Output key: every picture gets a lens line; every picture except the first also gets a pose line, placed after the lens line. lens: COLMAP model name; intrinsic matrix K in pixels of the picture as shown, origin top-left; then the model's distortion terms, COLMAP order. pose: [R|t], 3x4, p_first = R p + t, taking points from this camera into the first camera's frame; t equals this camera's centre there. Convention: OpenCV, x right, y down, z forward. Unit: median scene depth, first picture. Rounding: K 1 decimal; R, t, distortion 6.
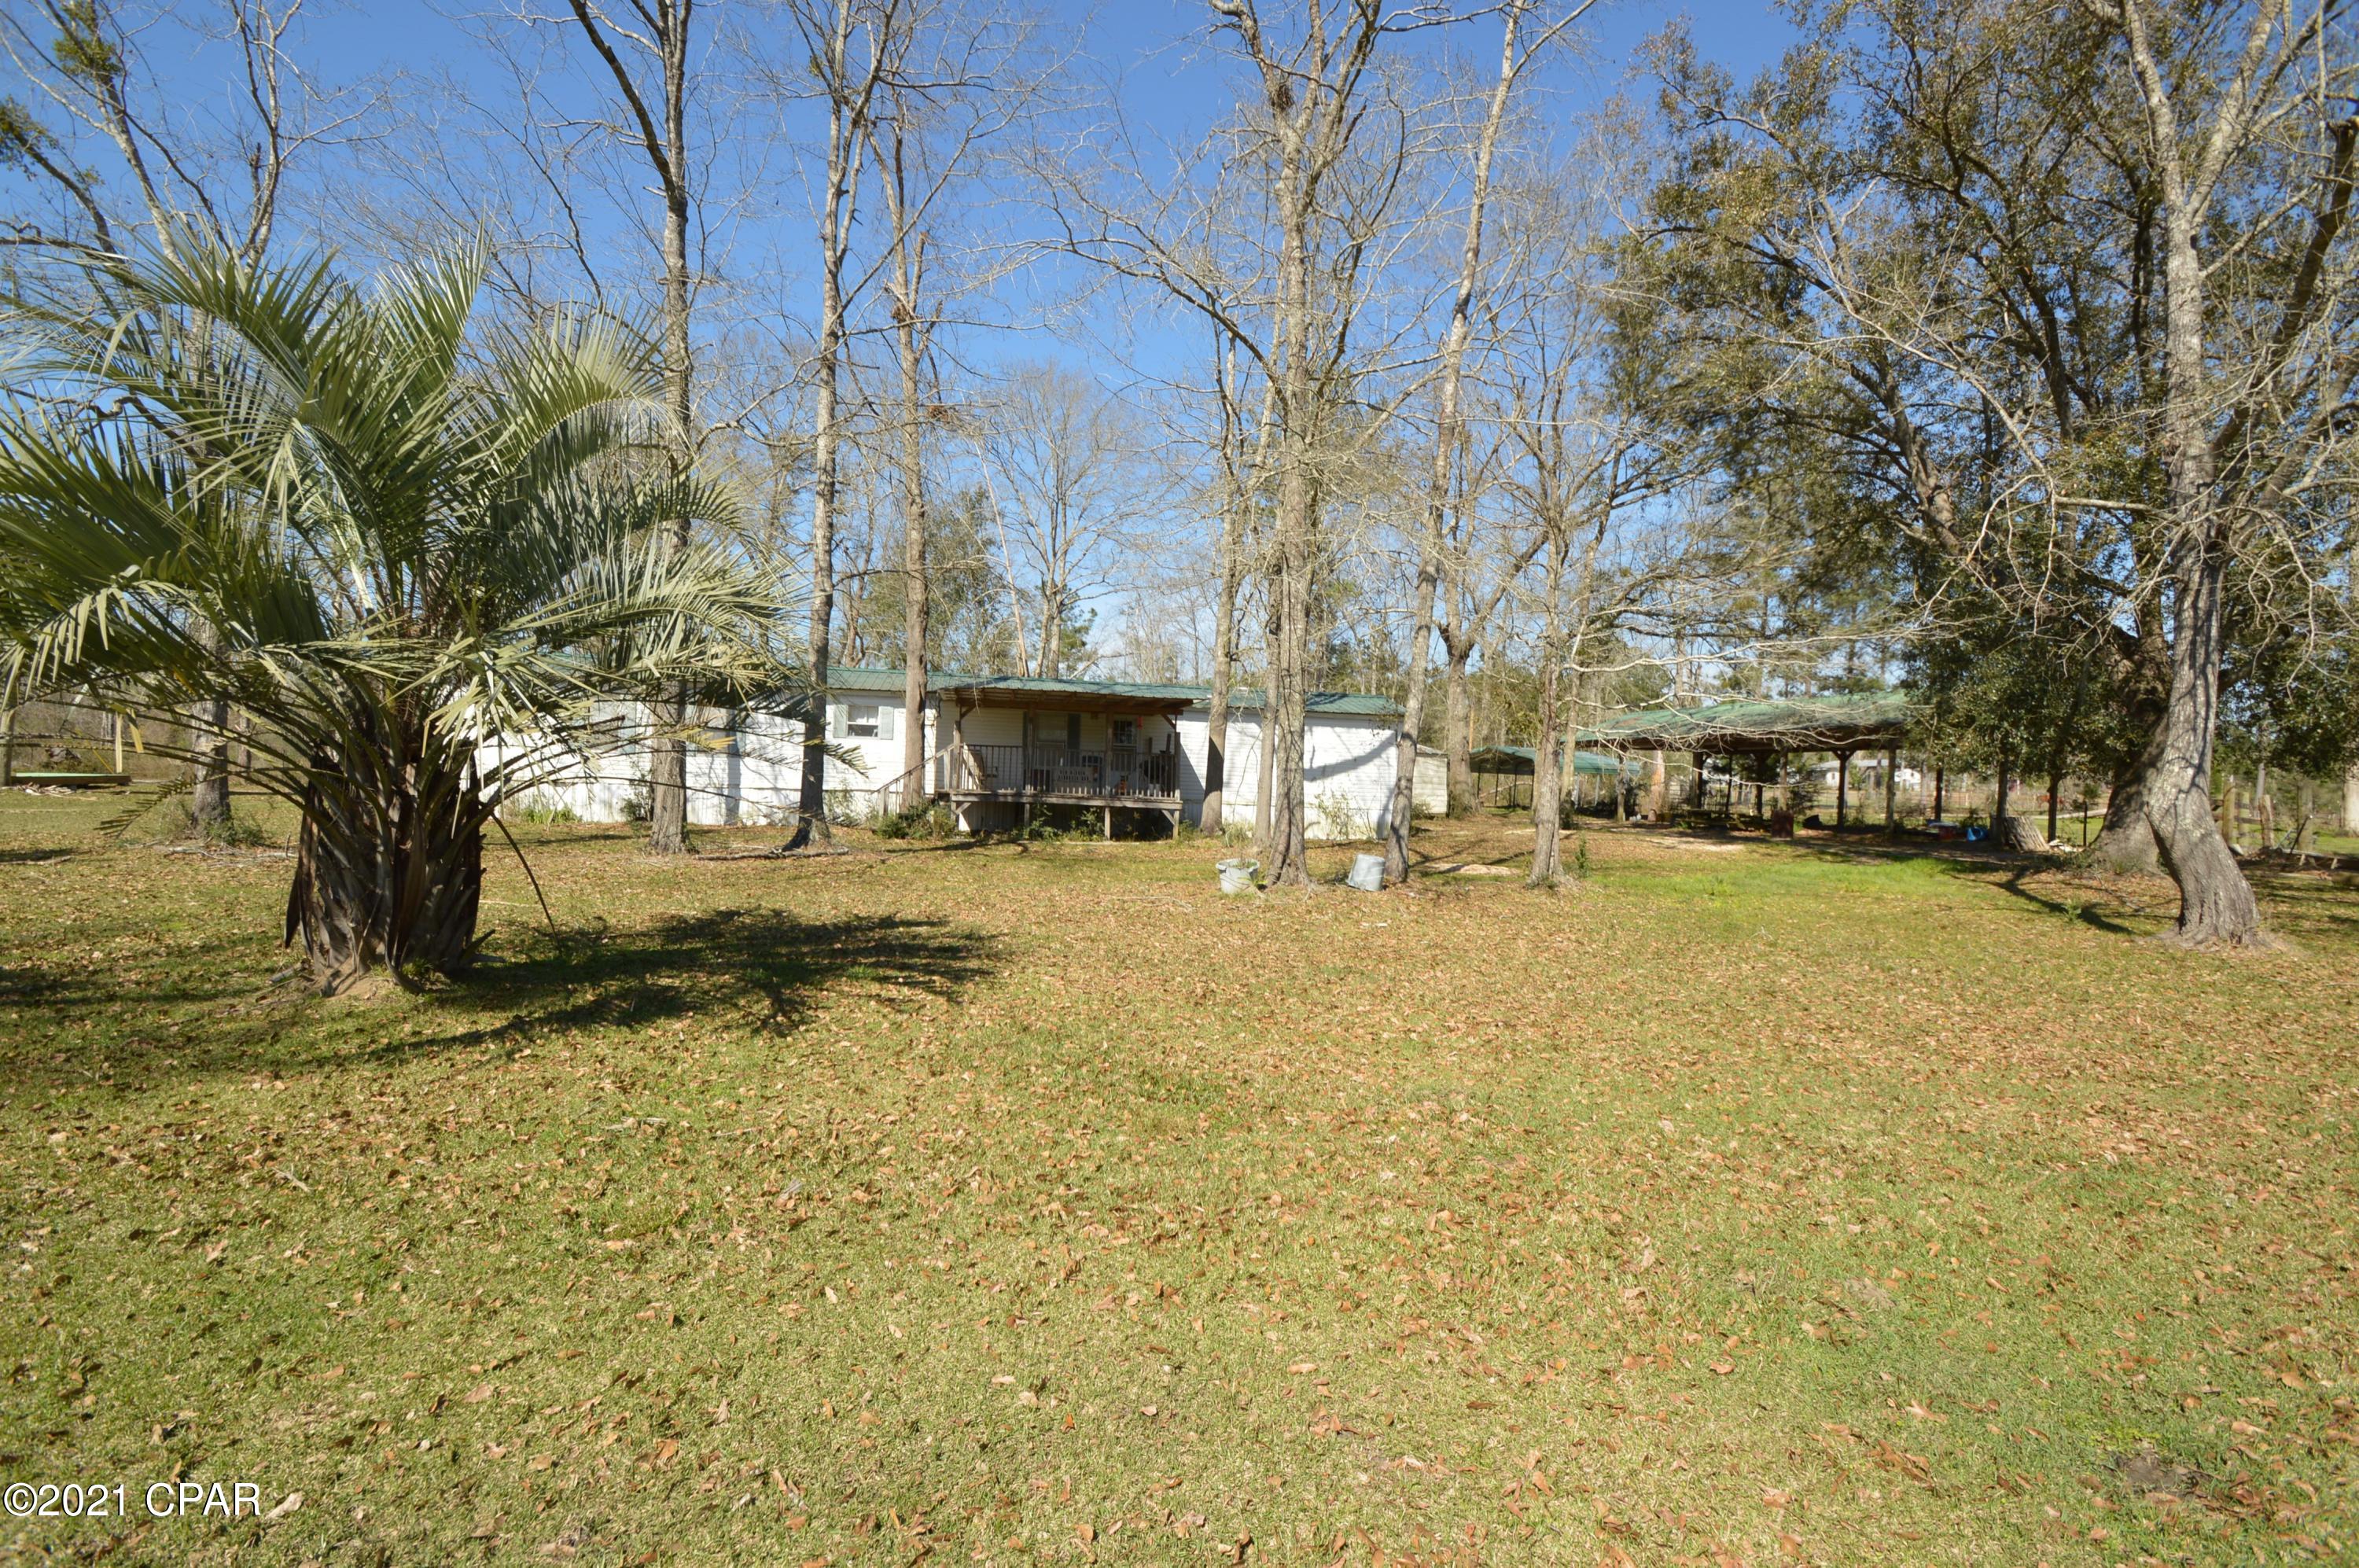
lens RADIAL K [[1050.8, 0, 1157.5], [0, 1050.8, 800.0], [0, 0, 1]] dist [0.011097, -0.013005]
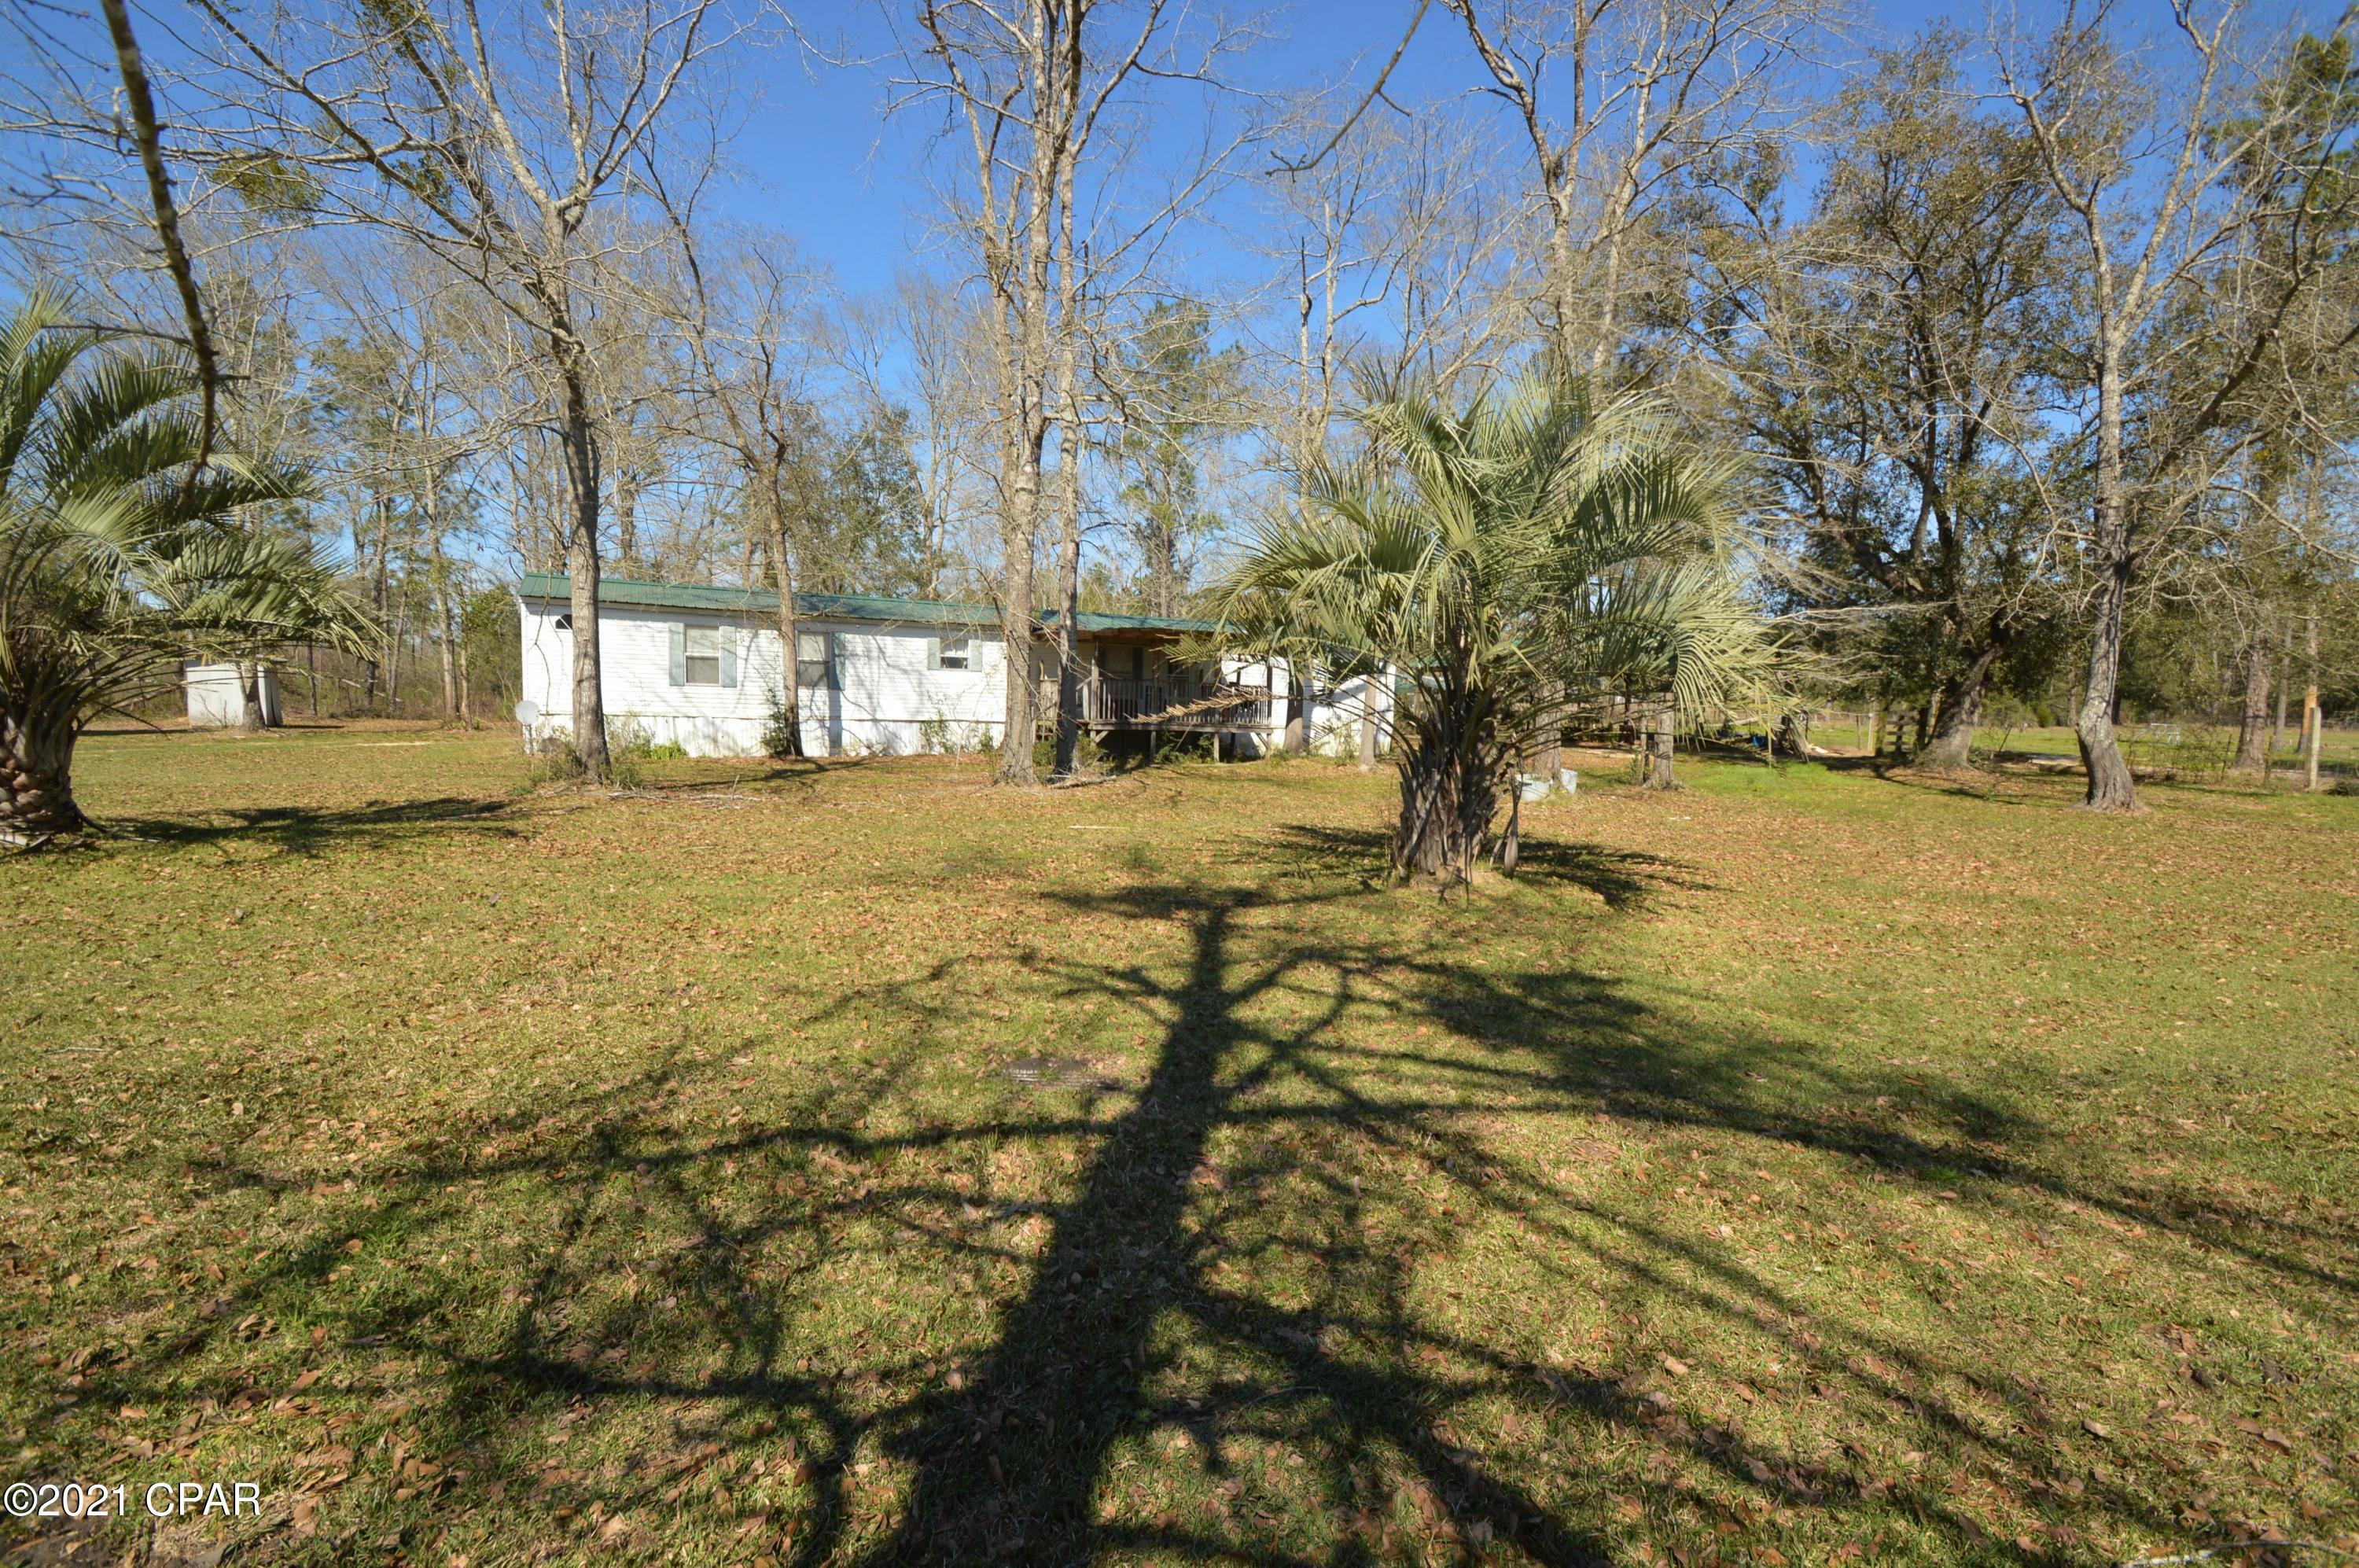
lens RADIAL K [[1050.8, 0, 1157.5], [0, 1050.8, 800.0], [0, 0, 1]] dist [0.011097, -0.013005]
pose [[0.957726, -0.035048, 0.285537, -0.437606], [0.012098, 0.996580, 0.081747, -0.014983], [-0.287426, -0.074837, 0.954875, -0.072010]]
